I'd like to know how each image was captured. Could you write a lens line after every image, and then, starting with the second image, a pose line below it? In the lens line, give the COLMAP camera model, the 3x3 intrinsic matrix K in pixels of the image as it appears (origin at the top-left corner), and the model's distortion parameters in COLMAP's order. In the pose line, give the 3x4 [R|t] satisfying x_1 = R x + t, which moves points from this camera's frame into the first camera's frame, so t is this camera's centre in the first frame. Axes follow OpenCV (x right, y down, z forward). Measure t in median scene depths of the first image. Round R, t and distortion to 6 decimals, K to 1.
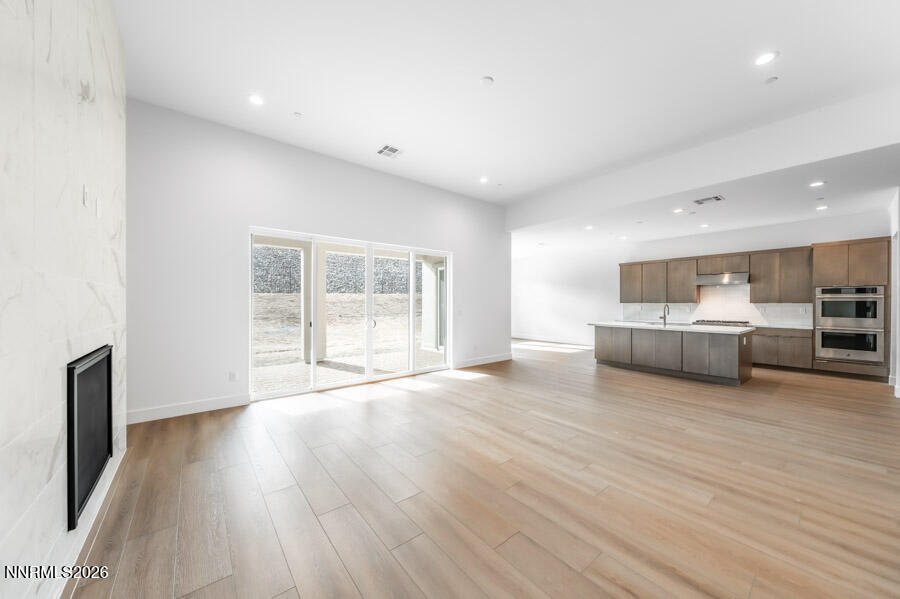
lens RADIAL K [[314.2, 0, 447.3], [0, 314.2, 304.2], [0, 0, 1]] dist [0.000109, -0.000345]
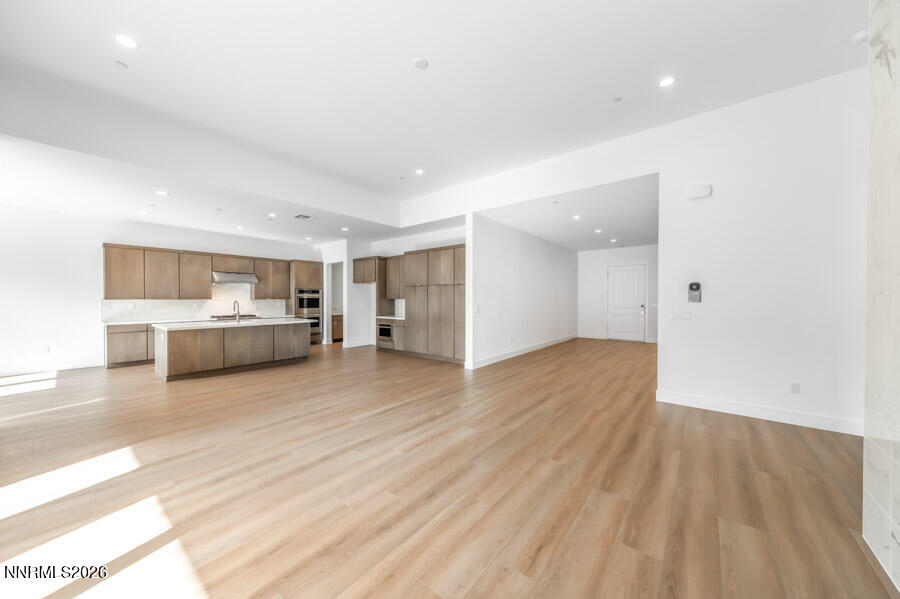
lens RADIAL K [[314.2, 0, 447.3], [0, 314.2, 304.2], [0, 0, 1]] dist [0.000109, -0.000345]
pose [[-0.212233, -0.014441, 0.977112, -0.432140], [0.005462, 0.999858, 0.015963, -0.000374], [-0.977204, 0.008725, -0.212124, 0.600302]]
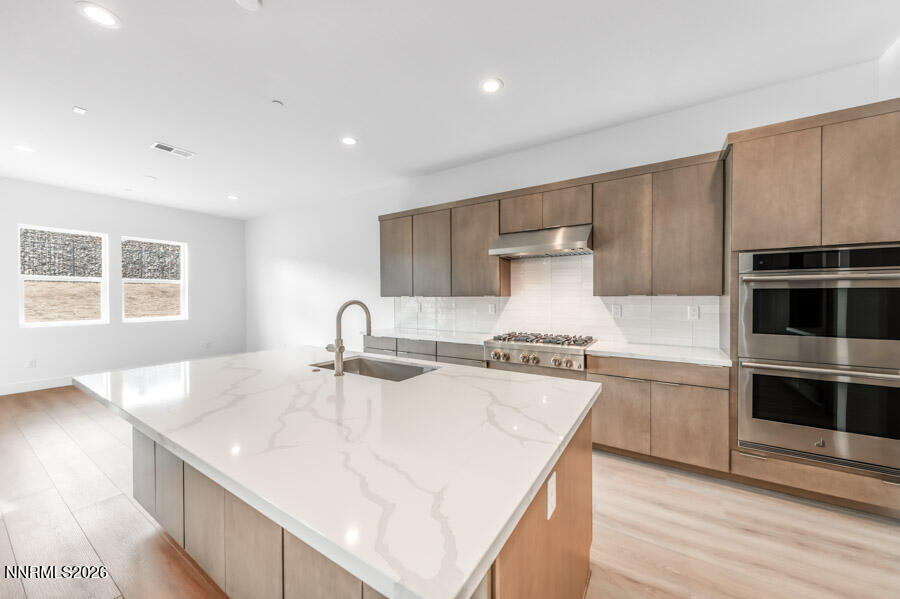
lens RADIAL K [[328.1, 0, 426.0], [0, 328.1, 298.3], [0, 0, 1]] dist [0.000885, 0.000097]
pose [[0.961350, -0.004489, 0.275292, 0.701248], [0.003175, 0.999981, 0.005218, -0.003888], [-0.275311, -0.004142, 0.961346, 0.715382]]
